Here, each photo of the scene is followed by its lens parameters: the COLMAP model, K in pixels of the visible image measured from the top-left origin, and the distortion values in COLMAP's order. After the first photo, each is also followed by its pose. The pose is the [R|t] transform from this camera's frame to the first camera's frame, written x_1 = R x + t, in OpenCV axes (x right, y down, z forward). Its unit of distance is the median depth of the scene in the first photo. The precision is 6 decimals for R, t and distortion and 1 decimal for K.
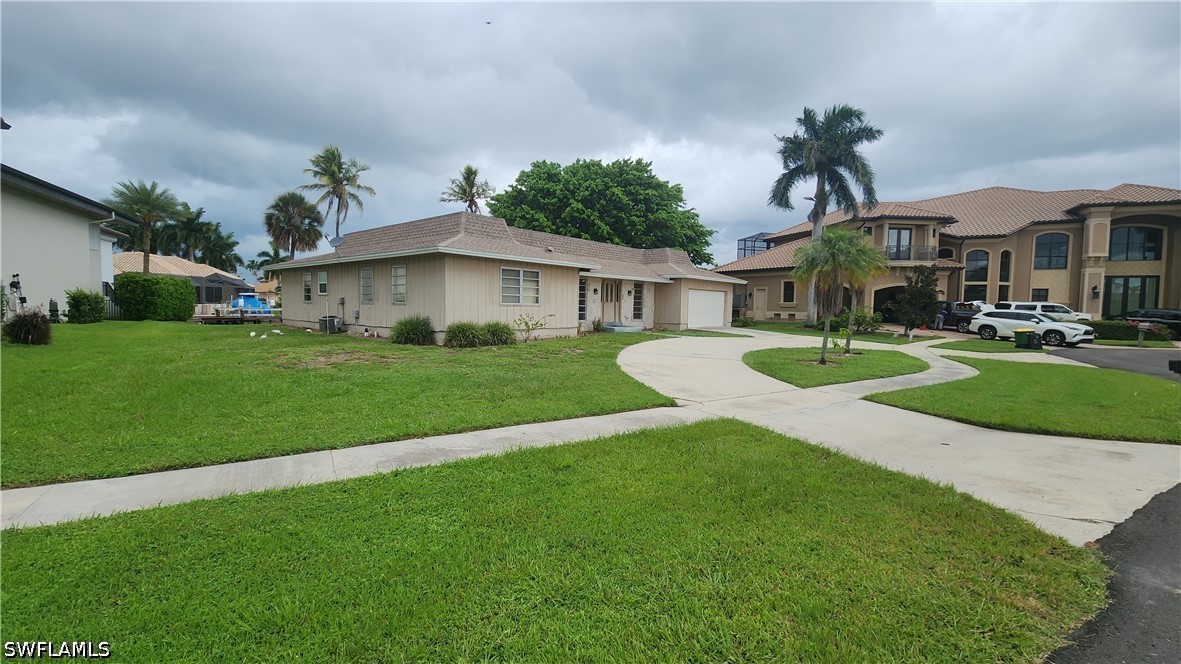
lens RADIAL K [[495.1, 0, 593.2], [0, 495.1, 337.7], [0, 0, 1]] dist [-0.000512, -0.000223]
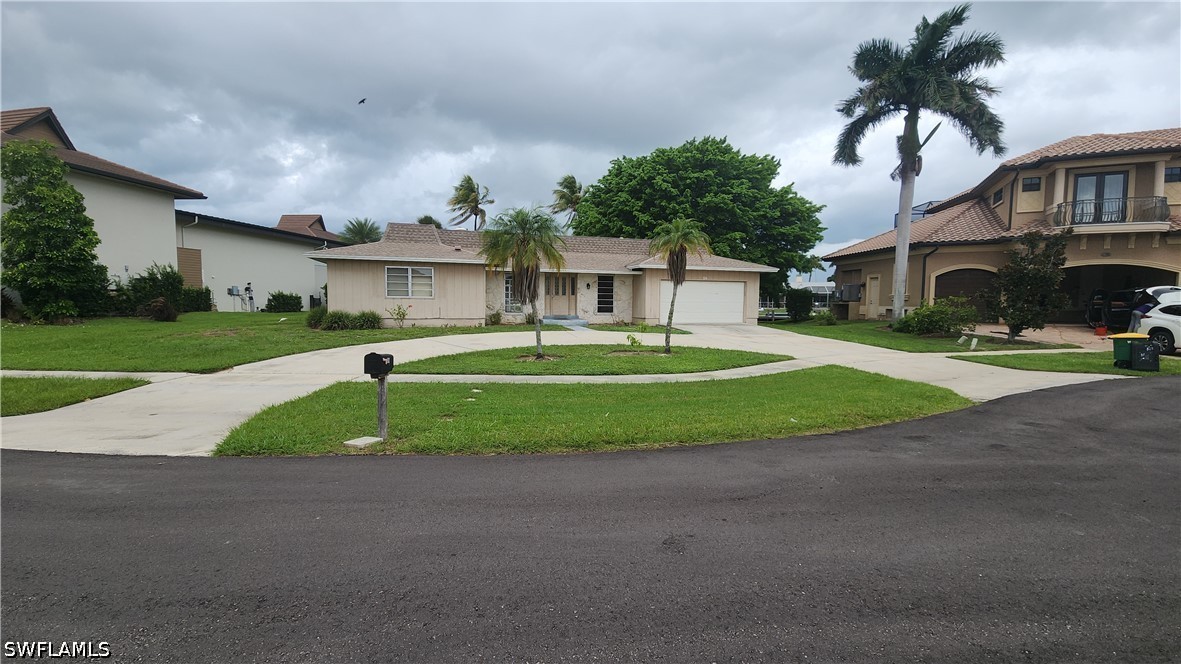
lens RADIAL K [[495.1, 0, 593.2], [0, 495.1, 337.7], [0, 0, 1]] dist [-0.000512, -0.000223]
pose [[0.834823, 0.034904, -0.549411, 0.517751], [-0.032753, 0.999369, 0.013722, -0.000567], [0.549544, 0.006539, 0.835439, 0.147767]]
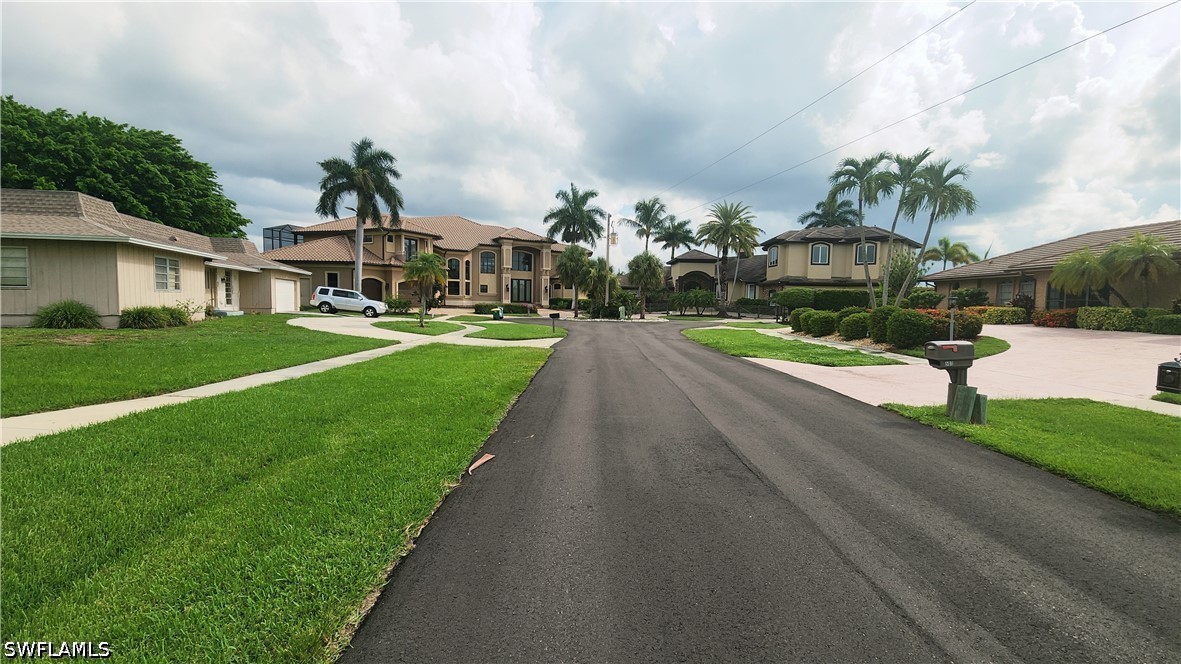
lens RADIAL K [[495.1, 0, 593.2], [0, 495.1, 337.7], [0, 0, 1]] dist [-0.000512, -0.000223]
pose [[0.535711, -0.063649, 0.841999, -0.334106], [0.041269, 0.997937, 0.049180, 0.012464], [-0.843392, 0.008403, 0.537232, -0.214325]]
